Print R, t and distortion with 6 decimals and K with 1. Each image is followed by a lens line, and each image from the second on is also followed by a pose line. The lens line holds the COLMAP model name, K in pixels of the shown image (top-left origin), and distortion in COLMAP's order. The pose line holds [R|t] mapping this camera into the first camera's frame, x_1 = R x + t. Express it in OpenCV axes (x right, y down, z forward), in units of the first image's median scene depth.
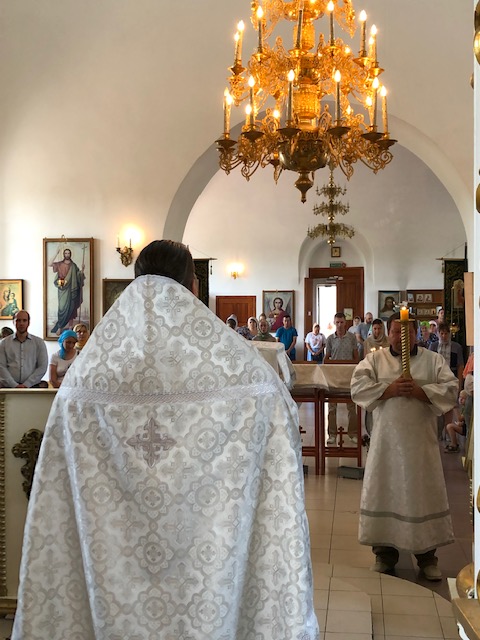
lens RADIAL K [[834.0, 0, 241.7], [0, 834.0, 313.9], [0, 0, 1]] dist [0.122825, 0.000000]
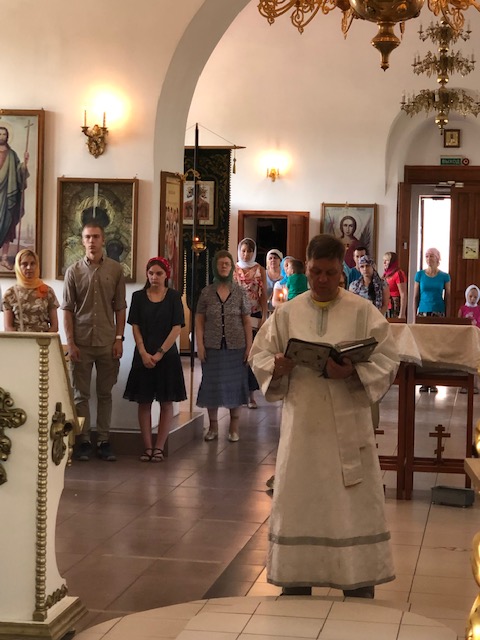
lens RADIAL K [[1572.8, 0, 231.0], [0, 1572.8, 292.1], [0, 0, 1]] dist [0.021403, 0.000000]
pose [[0.999189, 0.025054, -0.031526, -0.002218], [-0.024133, 0.999280, 0.029271, 0.005237], [0.032237, -0.028486, 0.999074, -0.148152]]
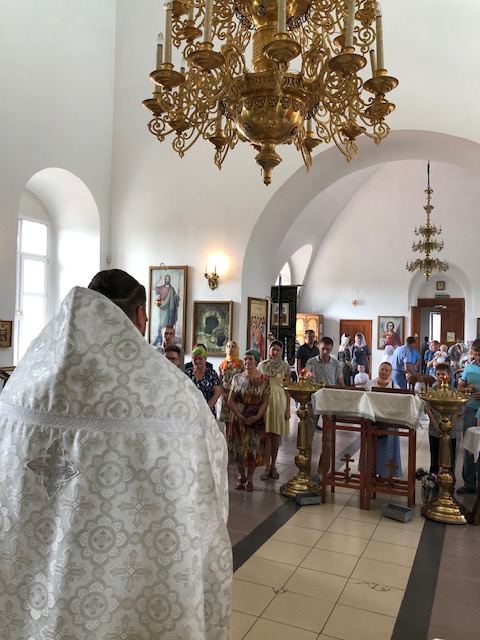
lens RADIAL K [[538.3, 0, 230.1], [0, 538.3, 308.5], [0, 0, 1]] dist [0.059055, -0.068042]
pose [[0.954722, 0.019456, -0.296862, 0.109479], [-0.031271, 0.998894, -0.035102, -0.006650], [0.295851, 0.042796, 0.954275, 0.315276]]
